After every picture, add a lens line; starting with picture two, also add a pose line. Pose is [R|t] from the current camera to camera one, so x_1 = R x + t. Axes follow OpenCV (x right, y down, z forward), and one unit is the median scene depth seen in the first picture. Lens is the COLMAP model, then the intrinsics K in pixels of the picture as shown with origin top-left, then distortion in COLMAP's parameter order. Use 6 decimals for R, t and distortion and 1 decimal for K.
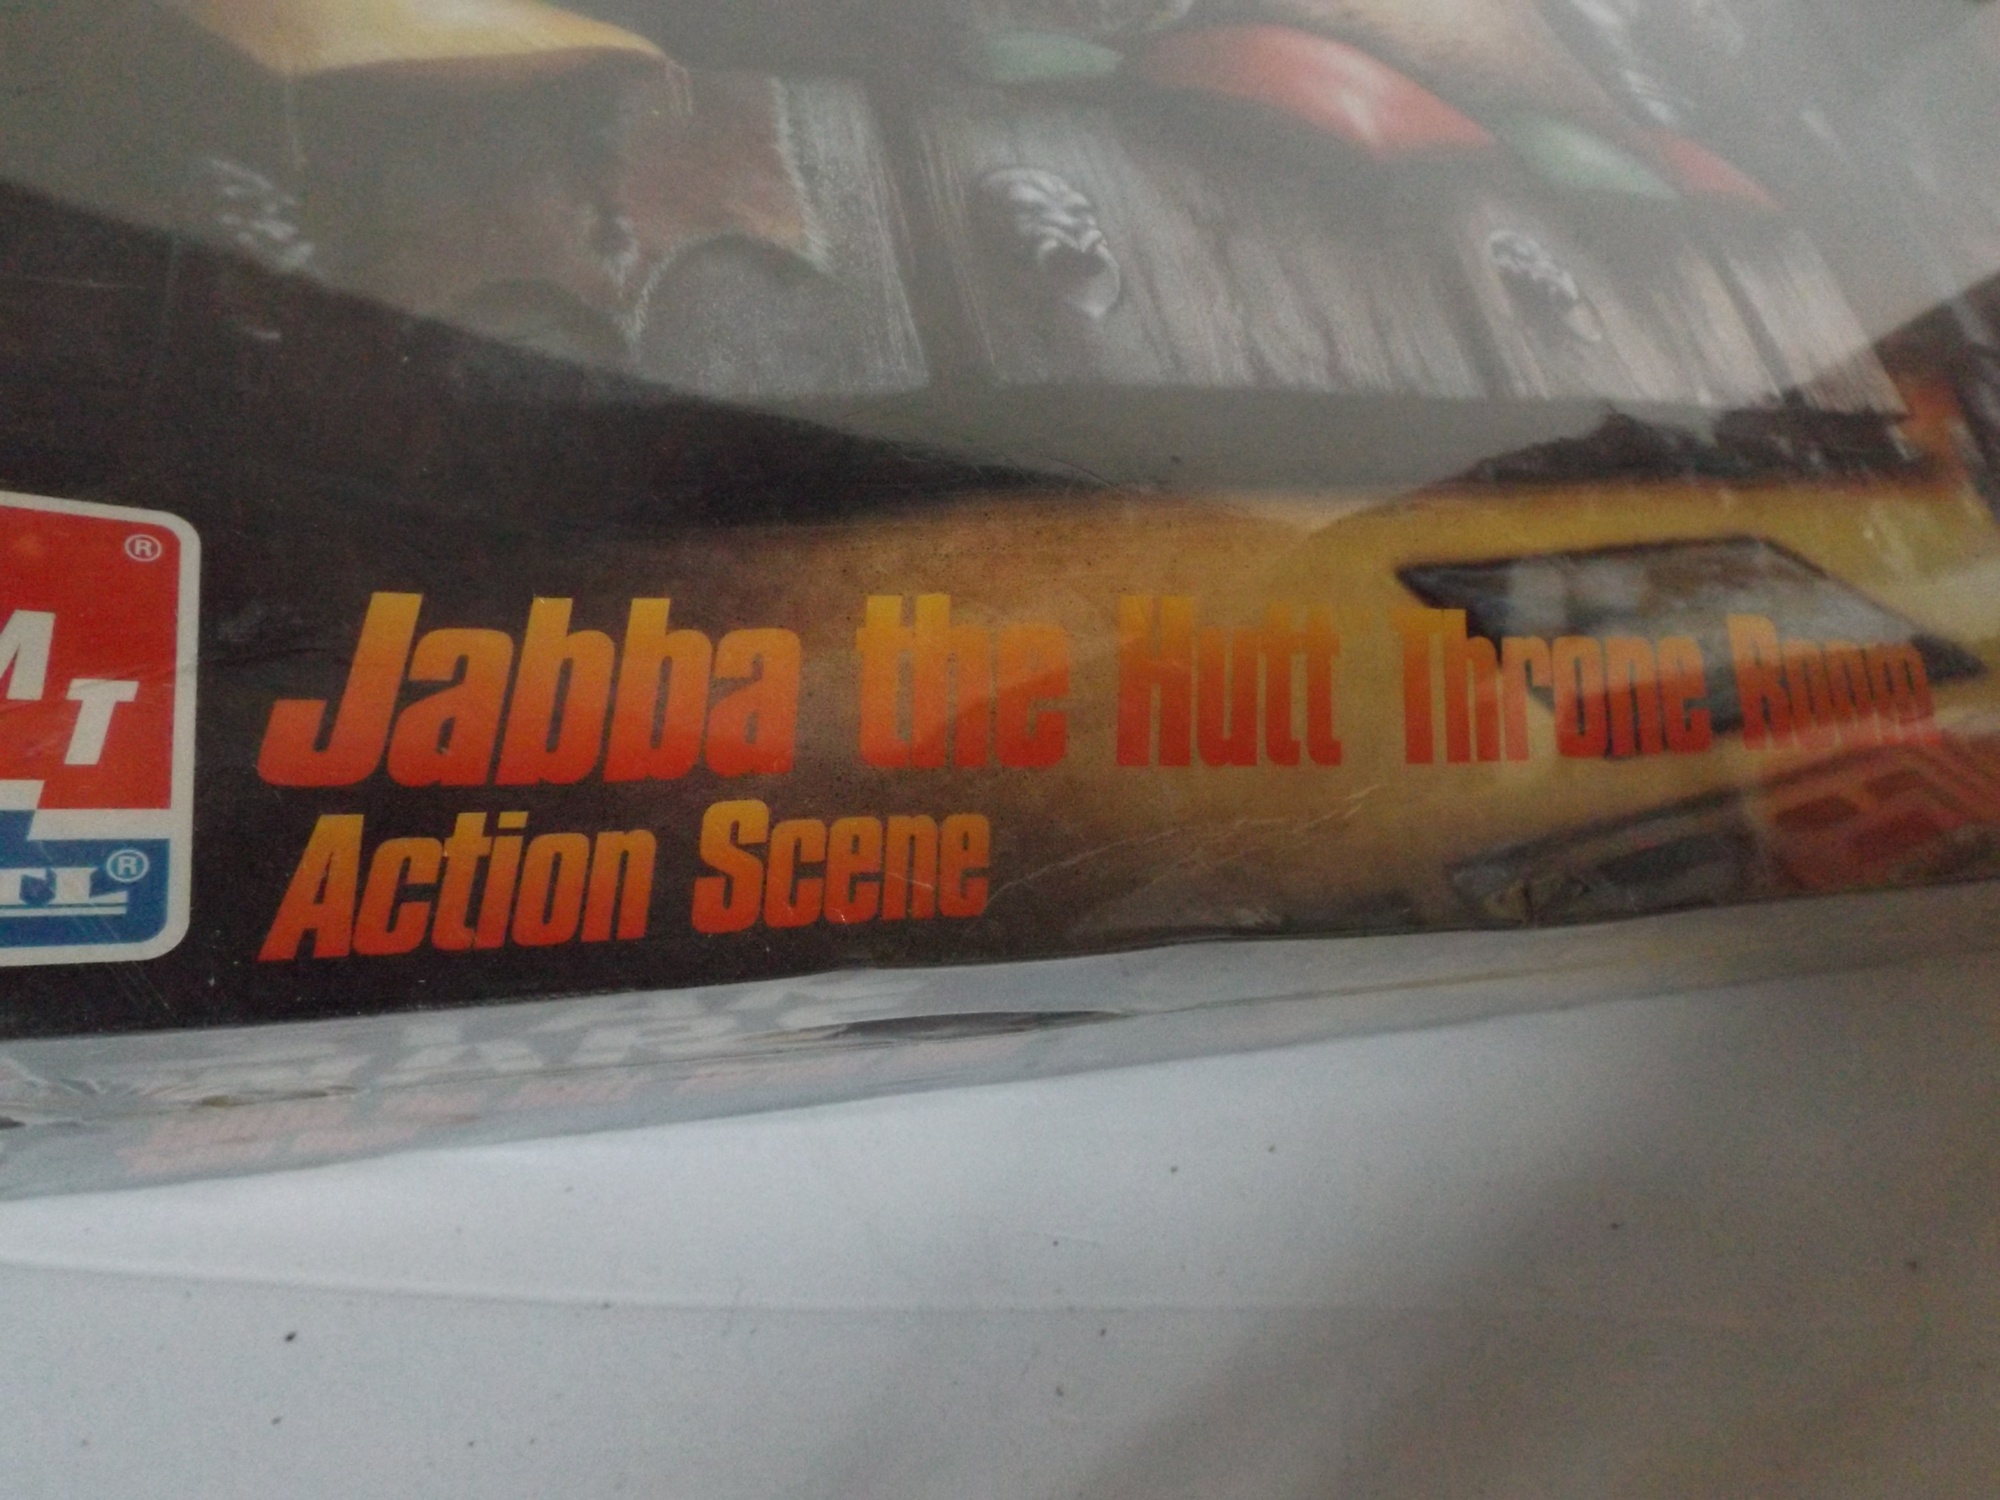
lens RADIAL K [[1411.6, 0, 986.0], [0, 1411.6, 782.3], [0, 0, 1]] dist [0.007349, -0.009159]
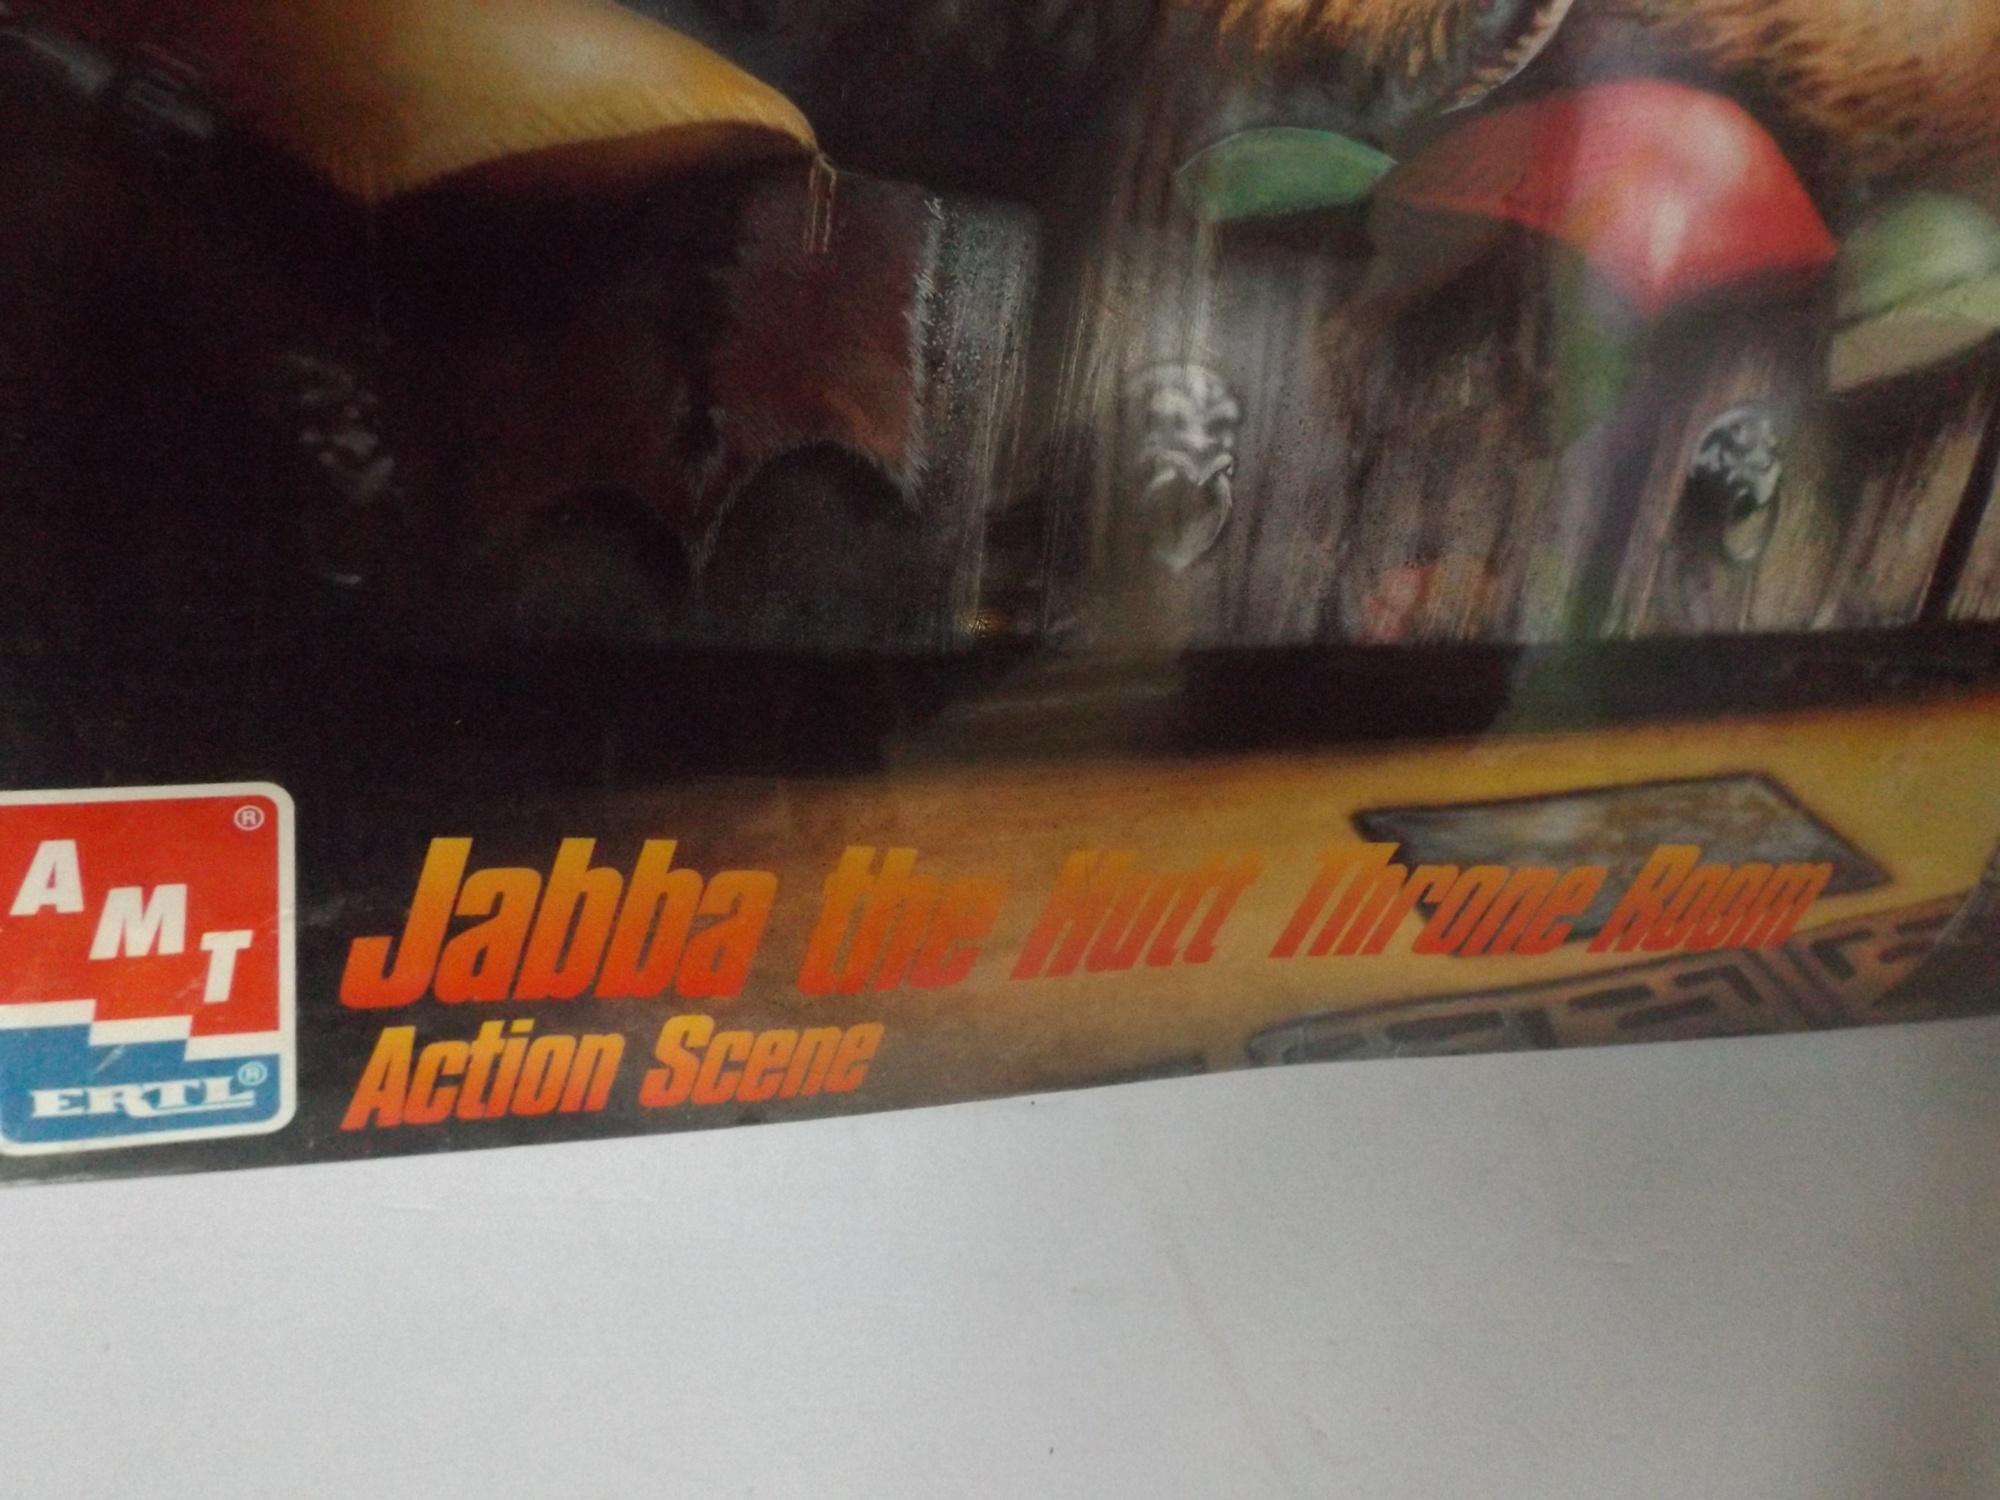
lens RADIAL K [[1403.9, 0, 1000.0], [0, 1403.9, 750.0], [0, 0, 1]] dist [0.000741, -0.001424]
pose [[0.937444, 0.341455, 0.067872, -0.079425], [-0.297176, 0.683317, 0.666906, -1.132629], [0.181340, -0.645358, 0.742044, 0.231237]]
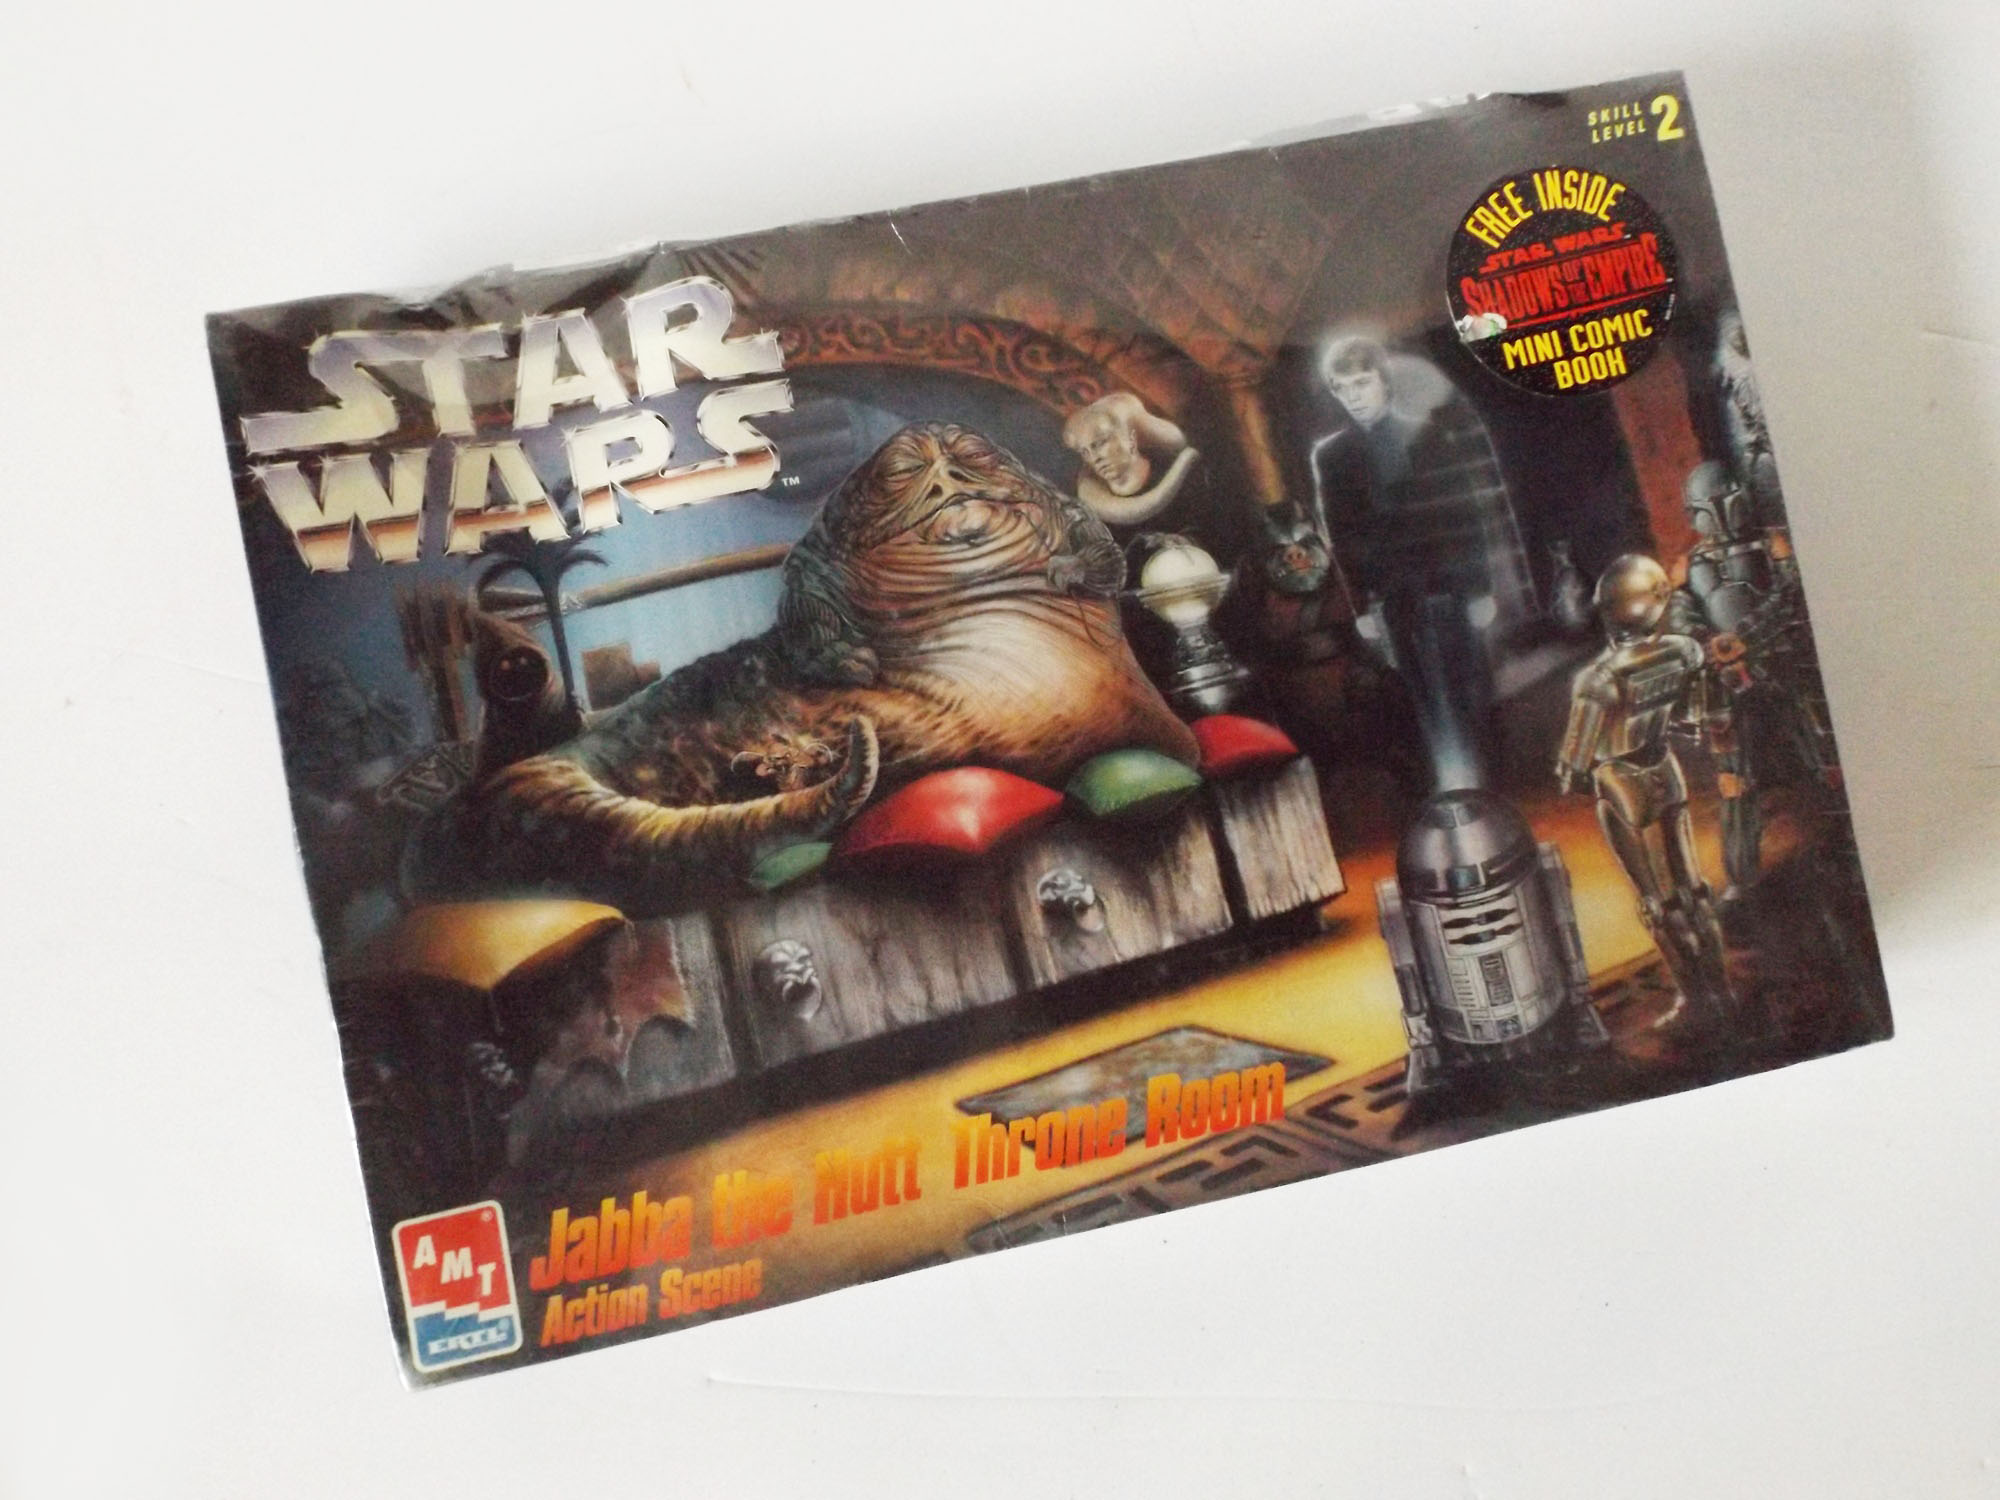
lens RADIAL K [[1411.6, 0, 986.0], [0, 1411.6, 782.3], [0, 0, 1]] dist [0.007349, -0.009159]
pose [[0.951472, -0.011006, -0.307540, 1.437807], [0.132067, 0.917255, 0.375768, -2.033917], [0.277957, -0.398148, 0.874196, -1.083062]]
